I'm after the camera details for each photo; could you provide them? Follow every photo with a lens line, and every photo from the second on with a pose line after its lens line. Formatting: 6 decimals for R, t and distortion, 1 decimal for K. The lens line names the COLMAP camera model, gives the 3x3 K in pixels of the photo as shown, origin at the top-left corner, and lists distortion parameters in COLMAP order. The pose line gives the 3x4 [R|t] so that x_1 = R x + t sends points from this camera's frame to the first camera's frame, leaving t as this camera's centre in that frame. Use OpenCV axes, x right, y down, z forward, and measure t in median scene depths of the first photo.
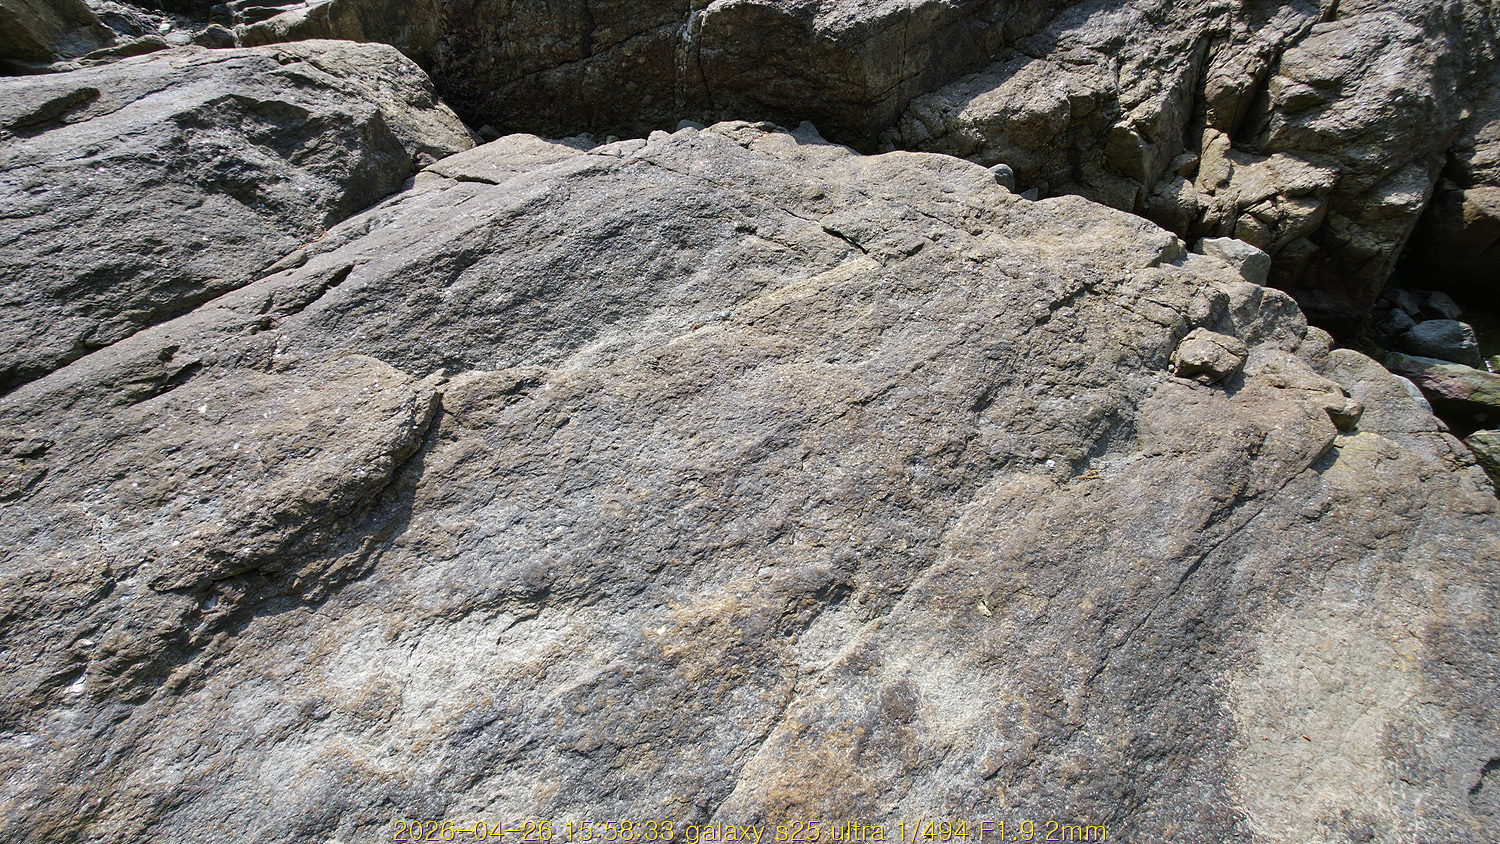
lens RADIAL K [[609.8, 0, 746.2], [0, 609.8, 390.2], [0, 0, 1]] dist [0.001904, 0.000015]
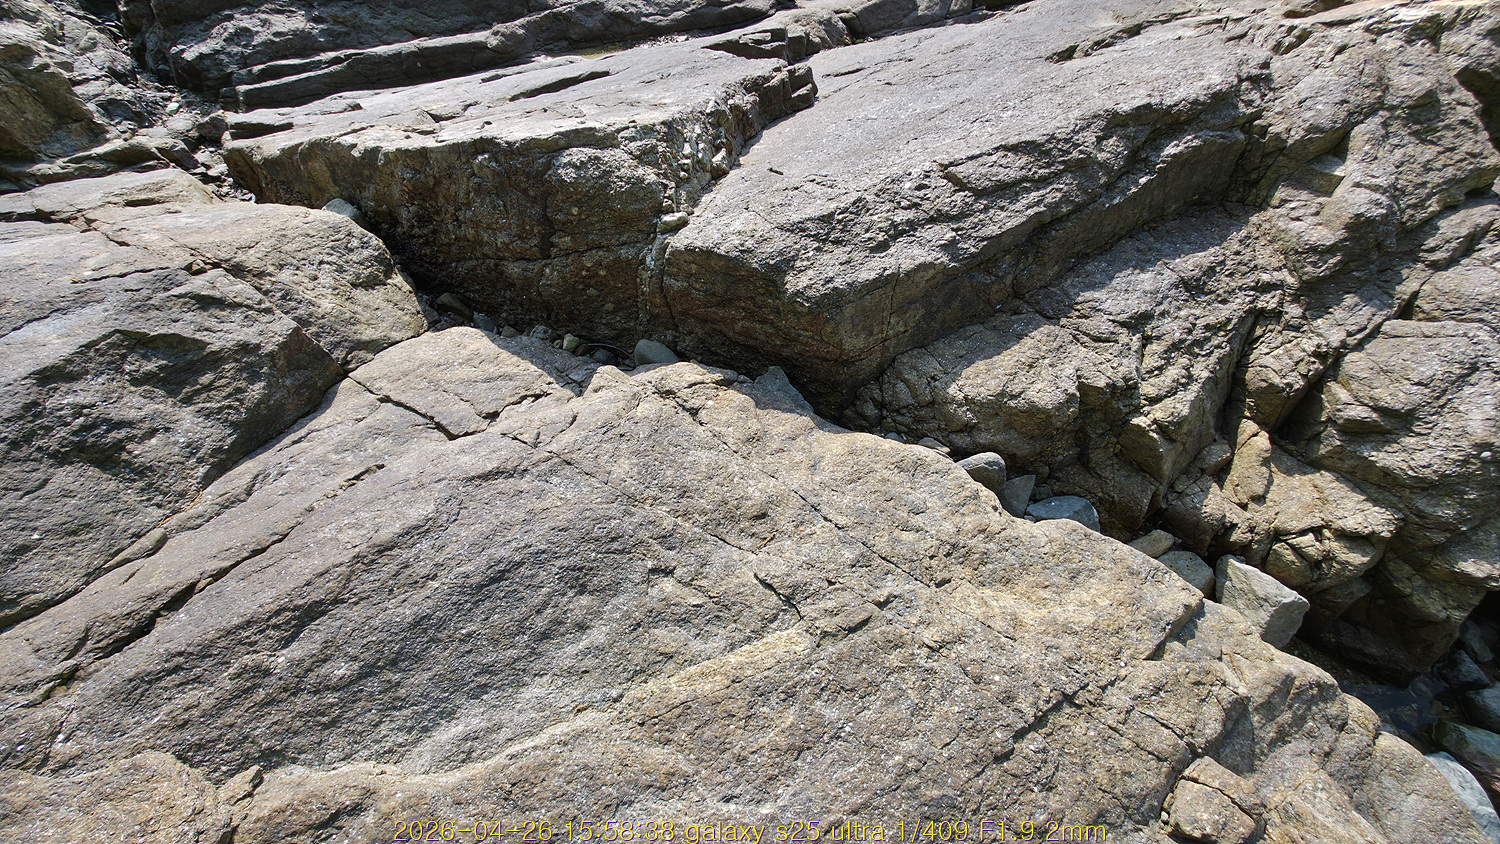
lens RADIAL K [[609.8, 0, 746.2], [0, 609.8, 390.2], [0, 0, 1]] dist [0.001904, 0.000015]
pose [[0.994345, 0.096638, -0.044030, 0.116803], [-0.097544, 0.995051, -0.018920, -0.458909], [0.041984, 0.023108, 0.998851, 0.144906]]
